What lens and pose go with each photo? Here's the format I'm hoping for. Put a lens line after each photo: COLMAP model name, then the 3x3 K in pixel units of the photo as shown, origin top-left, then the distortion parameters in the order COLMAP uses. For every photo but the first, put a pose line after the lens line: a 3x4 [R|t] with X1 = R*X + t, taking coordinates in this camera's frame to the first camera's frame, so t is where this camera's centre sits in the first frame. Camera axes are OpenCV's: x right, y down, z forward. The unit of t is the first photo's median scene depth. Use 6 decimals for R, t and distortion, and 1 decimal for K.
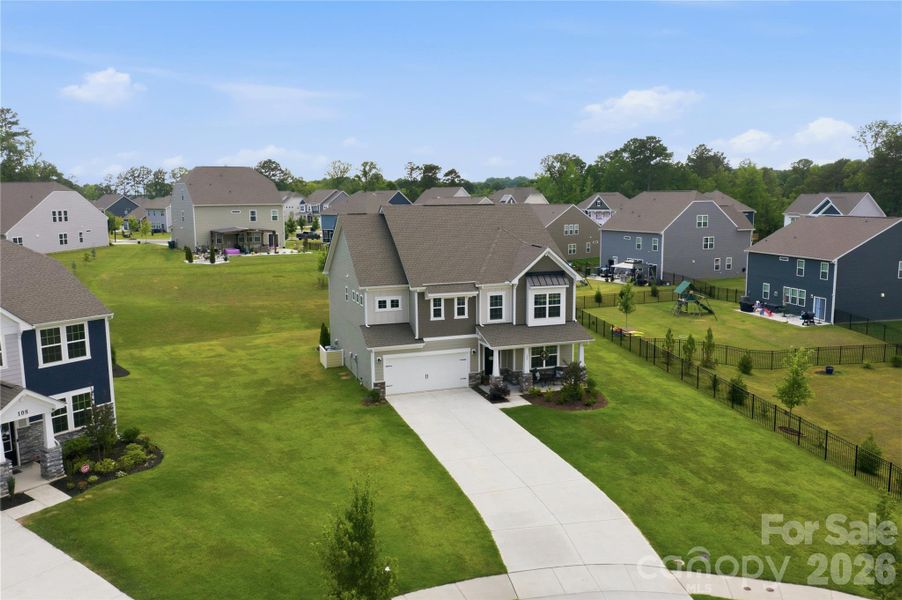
lens RADIAL K [[716.5, 0, 451.0], [0, 716.5, 300.9], [0, 0, 1]] dist [0.000404, -0.000511]
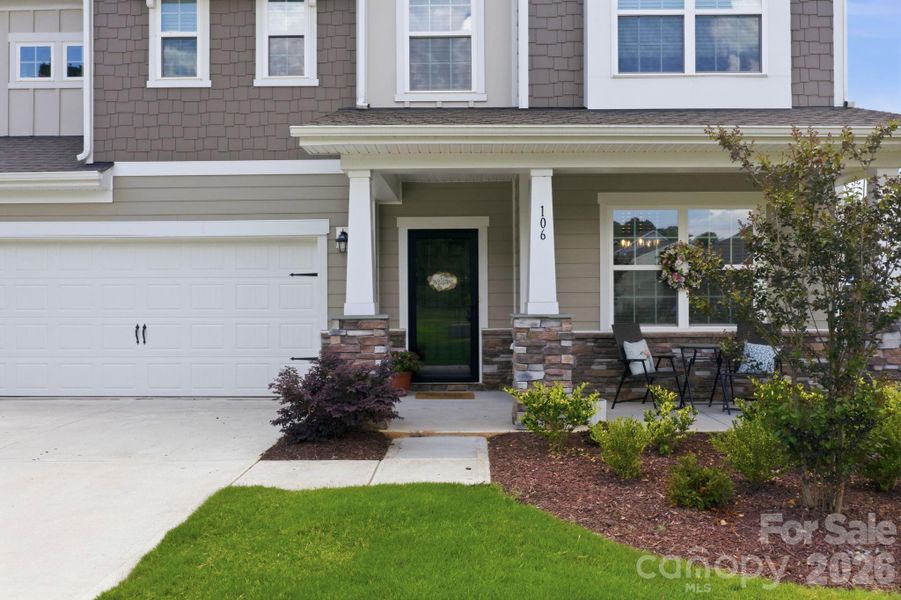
lens RADIAL K [[715.7, 0, 450.9], [0, 715.7, 298.0], [0, 0, 1]] dist [0.000404, -0.000511]
pose [[0.933119, 0.002894, -0.359556, 0.147519], [-0.056350, 0.988789, -0.138282, 0.121330], [0.355125, 0.149295, 0.922820, 0.817352]]
